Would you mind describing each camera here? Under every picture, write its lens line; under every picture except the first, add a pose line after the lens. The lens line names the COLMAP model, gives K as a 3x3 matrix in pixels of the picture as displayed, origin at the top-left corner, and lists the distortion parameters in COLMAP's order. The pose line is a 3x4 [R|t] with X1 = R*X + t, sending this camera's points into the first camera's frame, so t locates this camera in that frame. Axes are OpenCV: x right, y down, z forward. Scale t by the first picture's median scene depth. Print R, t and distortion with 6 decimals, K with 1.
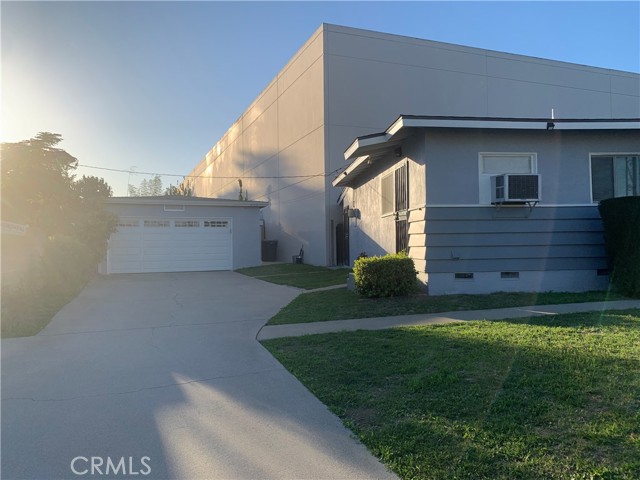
lens RADIAL K [[489.9, 0, 320.0], [0, 489.9, 240.0], [0, 0, 1]] dist [-0.004577, -0.005808]
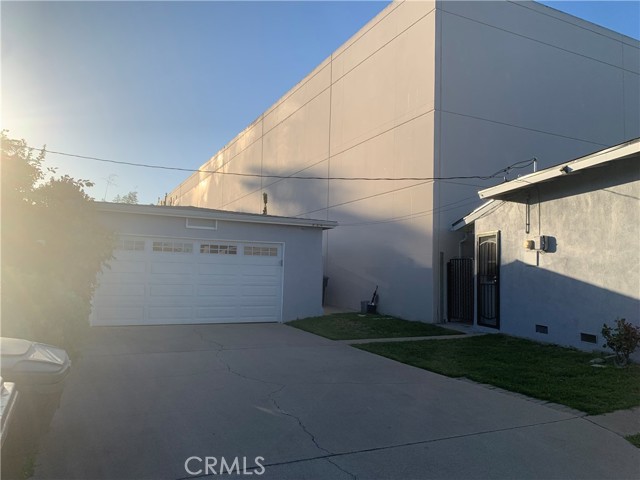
lens RADIAL K [[494.9, 0, 320.0], [0, 494.9, 240.0], [0, 0, 1]] dist [0.009175, 0.001465]
pose [[0.997090, 0.042971, 0.062966, -0.161707], [-0.039133, 0.997372, -0.060969, -0.009203], [-0.065420, 0.058328, 0.996152, 0.303796]]
